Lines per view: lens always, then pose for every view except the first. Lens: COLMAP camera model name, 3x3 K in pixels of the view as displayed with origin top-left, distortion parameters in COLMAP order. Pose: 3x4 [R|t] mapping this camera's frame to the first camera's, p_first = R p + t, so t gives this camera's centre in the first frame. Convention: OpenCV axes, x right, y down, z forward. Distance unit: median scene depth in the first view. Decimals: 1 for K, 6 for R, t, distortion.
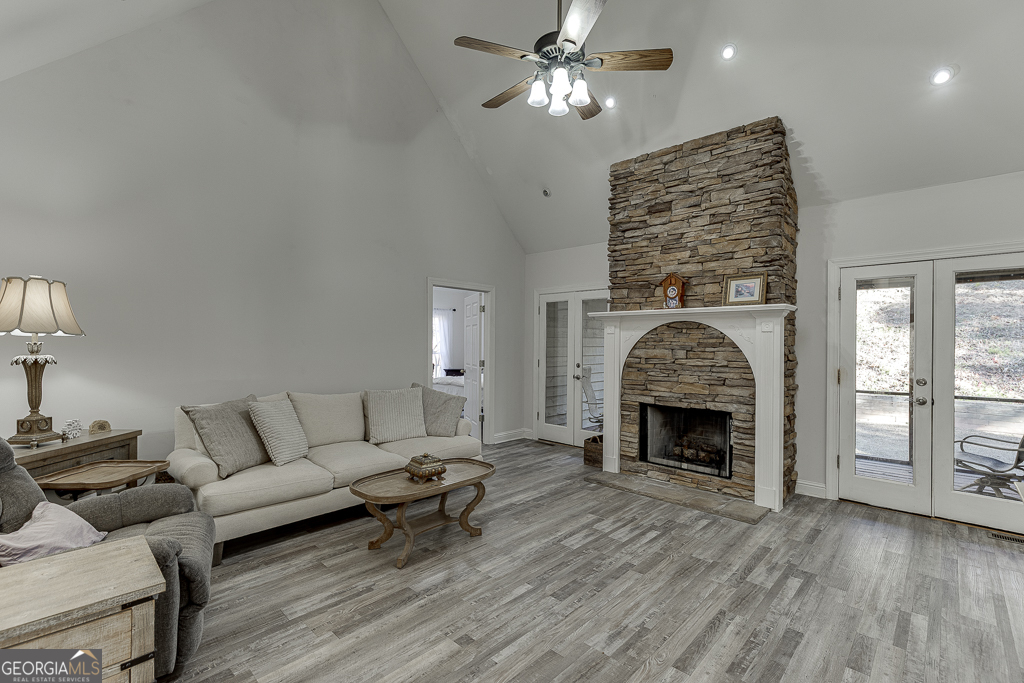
lens RADIAL K [[456.7, 0, 525.7], [0, 456.7, 342.7], [0, 0, 1]] dist [0.007199, -0.000272]
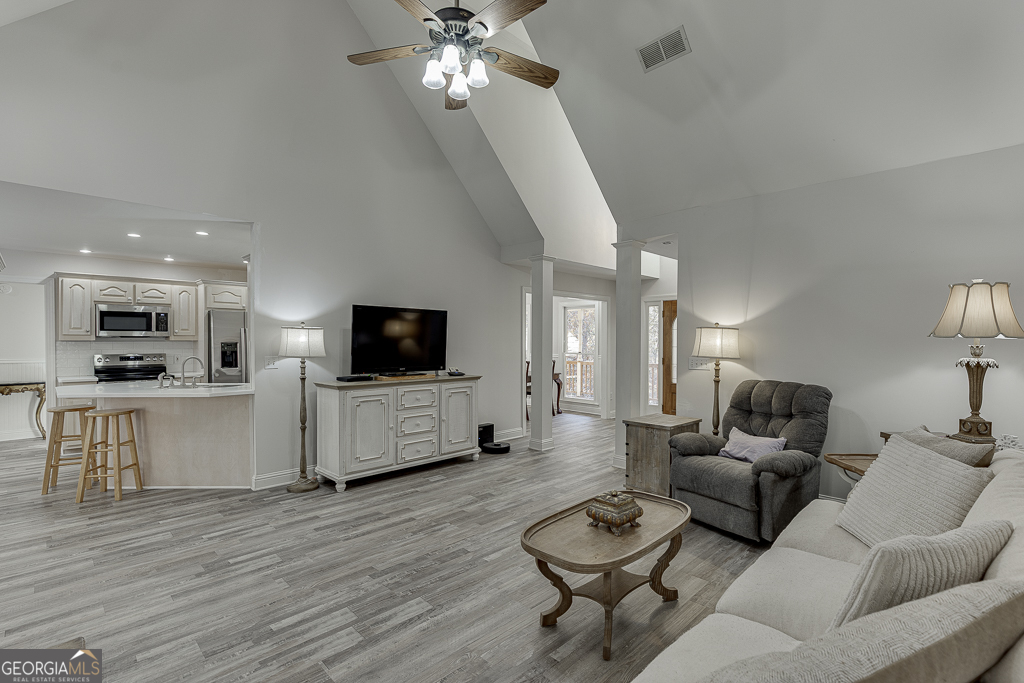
lens RADIAL K [[477.0, 0, 522.2], [0, 477.0, 340.7], [0, 0, 1]] dist [-0.000065, 0.000211]
pose [[-0.999431, -0.012273, 0.031420, -0.073398], [-0.012263, 0.999925, 0.000509, -0.000040], [-0.031424, 0.000123, -0.999506, 1.440618]]
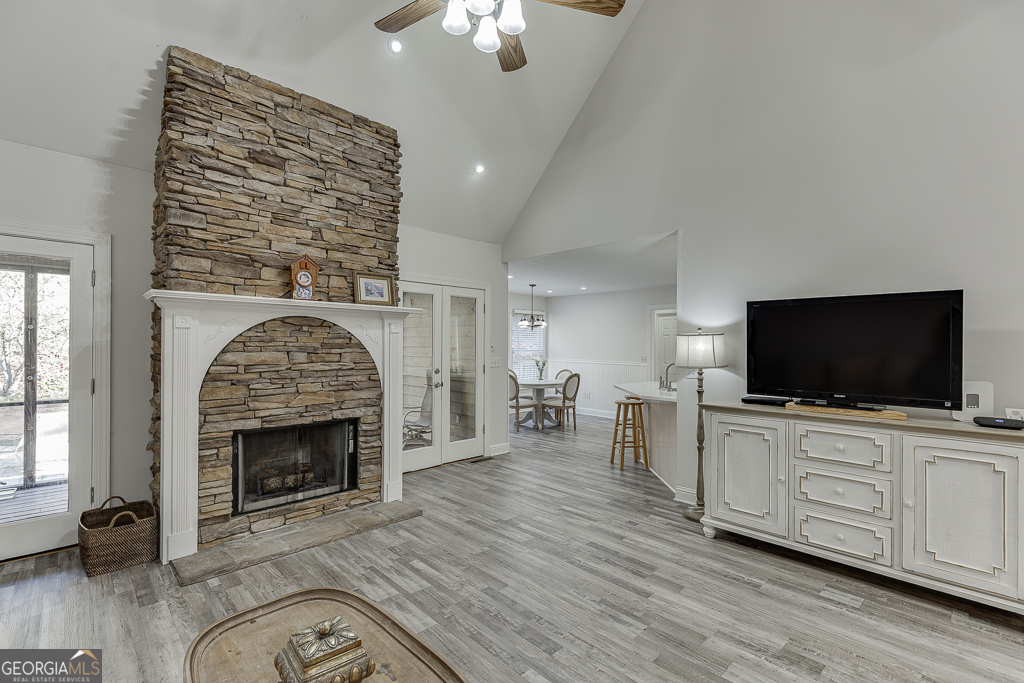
lens RADIAL K [[456.7, 0, 515.3], [0, 456.7, 342.6], [0, 0, 1]] dist [0.007199, -0.000272]
pose [[0.052018, -0.002803, 0.998642, -0.495285], [-0.006645, 0.999973, 0.003153, -0.006620], [-0.998624, -0.006800, 0.051998, 0.660190]]
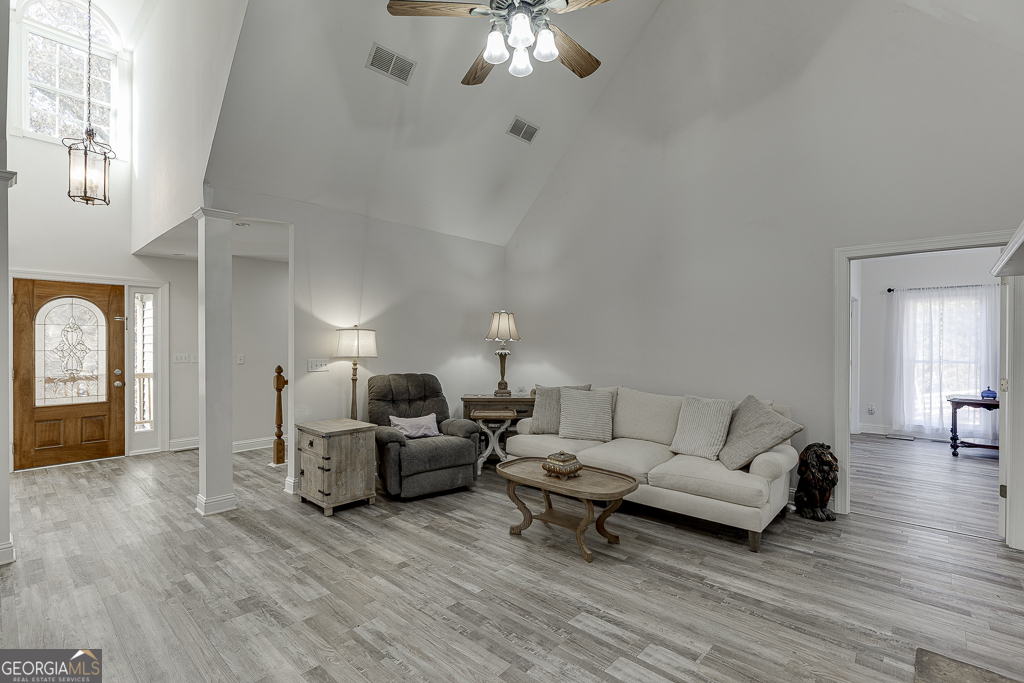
lens RADIAL K [[477.0, 0, 515.5], [0, 477.0, 344.8], [0, 0, 1]] dist [-0.000065, 0.000211]
pose [[0.011877, -0.002417, -0.999927, 0.690039], [-0.000107, 0.999997, -0.002419, 0.004373], [0.999929, 0.000136, 0.011877, 0.714768]]
